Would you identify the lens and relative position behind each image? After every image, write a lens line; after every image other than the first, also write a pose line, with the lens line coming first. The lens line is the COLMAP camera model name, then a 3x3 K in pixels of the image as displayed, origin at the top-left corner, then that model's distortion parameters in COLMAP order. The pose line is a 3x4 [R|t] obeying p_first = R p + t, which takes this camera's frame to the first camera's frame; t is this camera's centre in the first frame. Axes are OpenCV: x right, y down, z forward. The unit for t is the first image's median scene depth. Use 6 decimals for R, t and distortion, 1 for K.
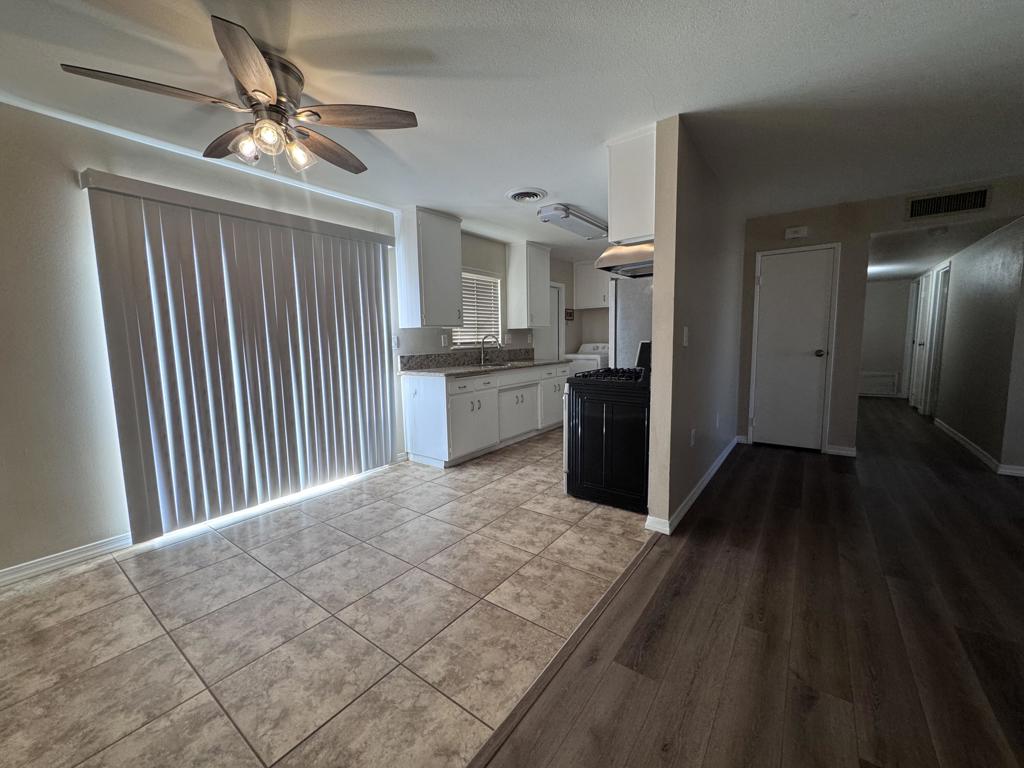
lens RADIAL K [[408.8, 0, 510.8], [0, 408.8, 381.6], [0, 0, 1]] dist [-0.003868, 0.000884]
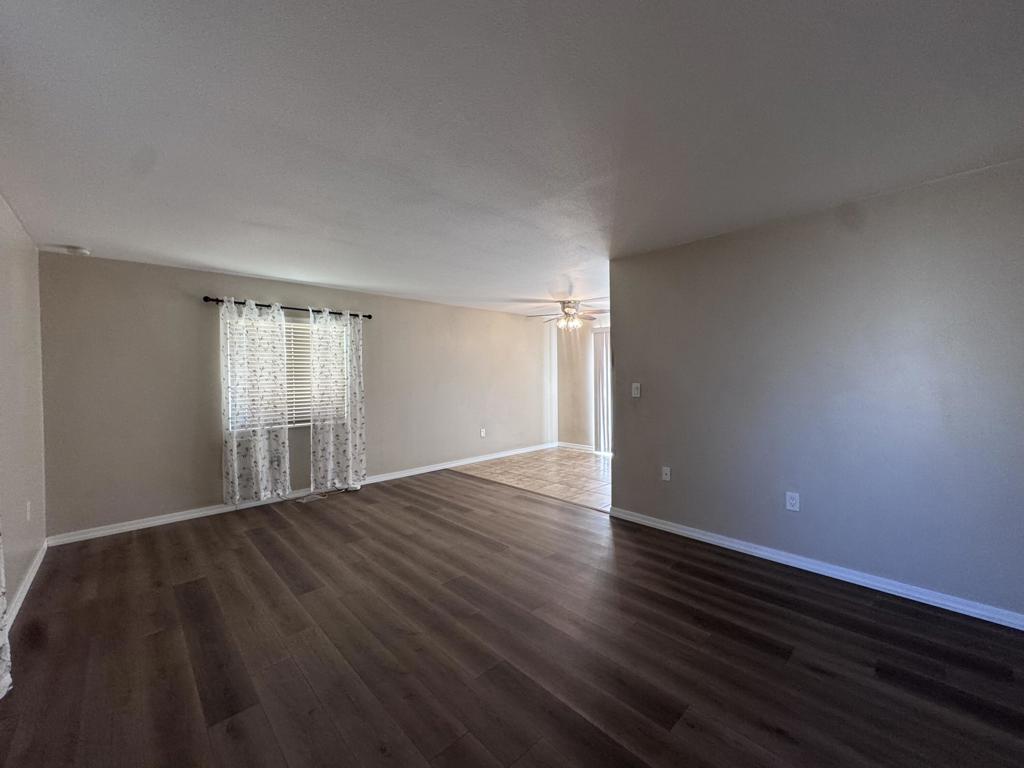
lens RADIAL K [[408.8, 0, 511.3], [0, 408.8, 382.2], [0, 0, 1]] dist [-0.003868, 0.000884]
pose [[-0.173469, 0.034299, -0.984242, 1.765579], [-0.090762, 0.994583, 0.050656, -0.157567], [0.980648, 0.098119, -0.169416, 0.754003]]
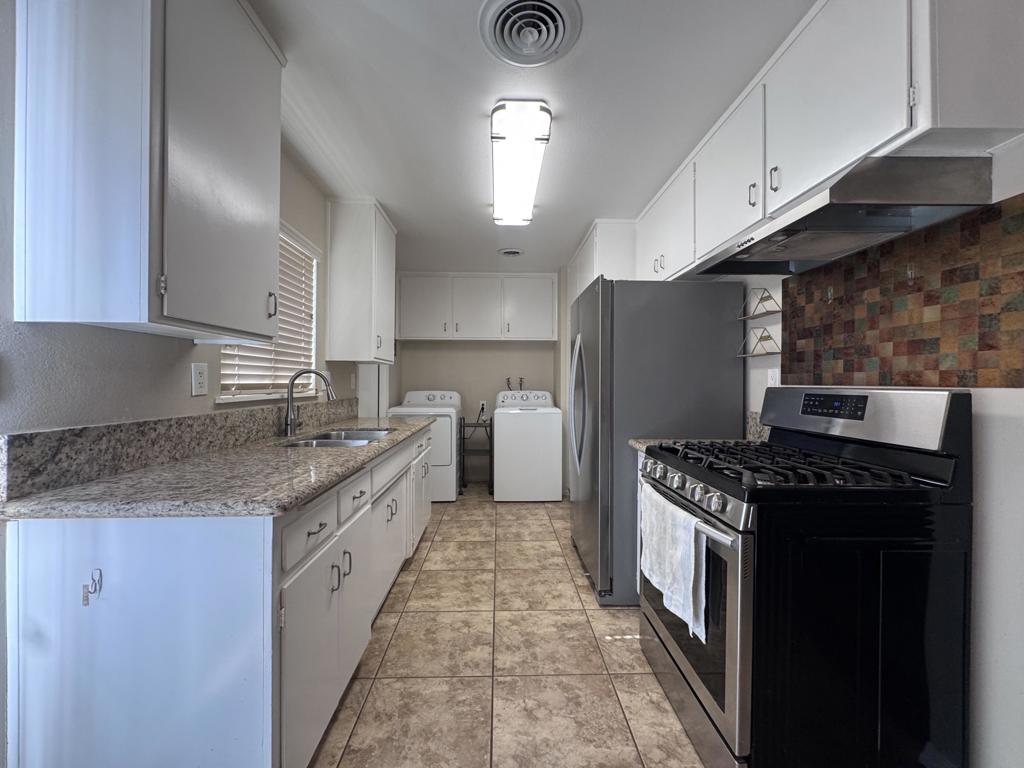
lens RADIAL K [[408.8, 0, 511.1], [0, 408.8, 383.0], [0, 0, 1]] dist [-0.003868, 0.000884]
pose [[0.783240, 0.024287, 0.621245, -0.272464], [0.045243, 0.994361, -0.095915, -0.082577], [-0.620071, 0.103231, 0.777724, 0.908727]]
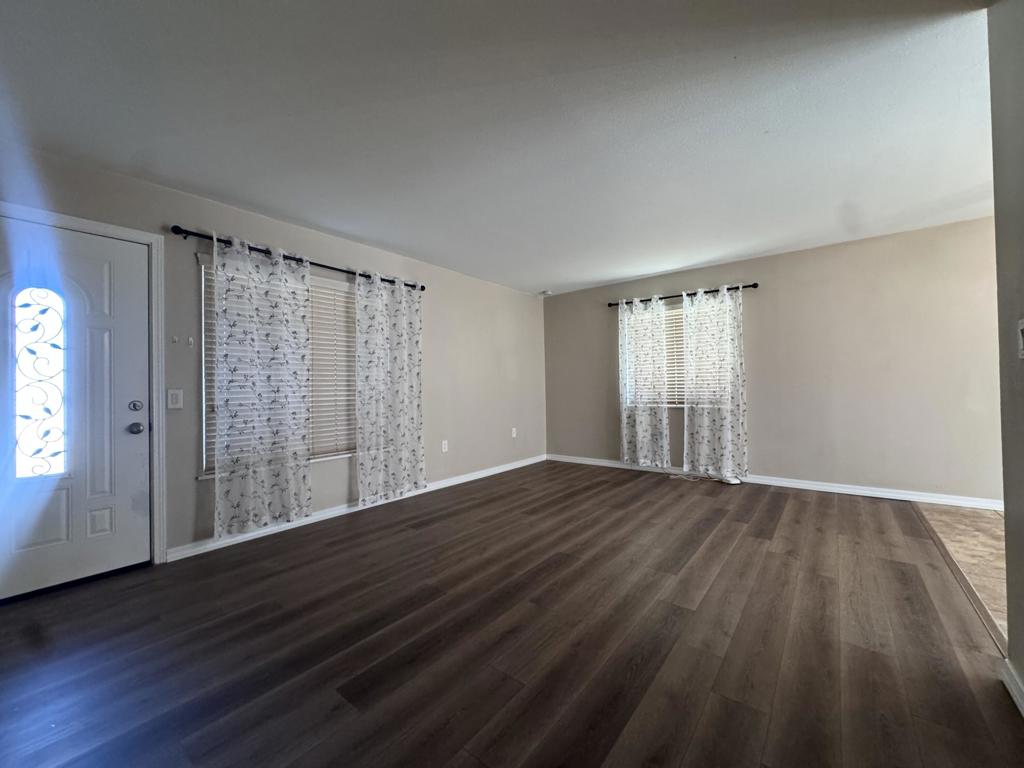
lens RADIAL K [[408.8, 0, 510.5], [0, 408.8, 382.8], [0, 0, 1]] dist [-0.003868, 0.000884]
pose [[-0.998726, 0.036095, 0.035263, 0.947583], [0.039395, 0.994421, 0.097853, -0.120734], [-0.031535, 0.099117, -0.994576, 1.394831]]
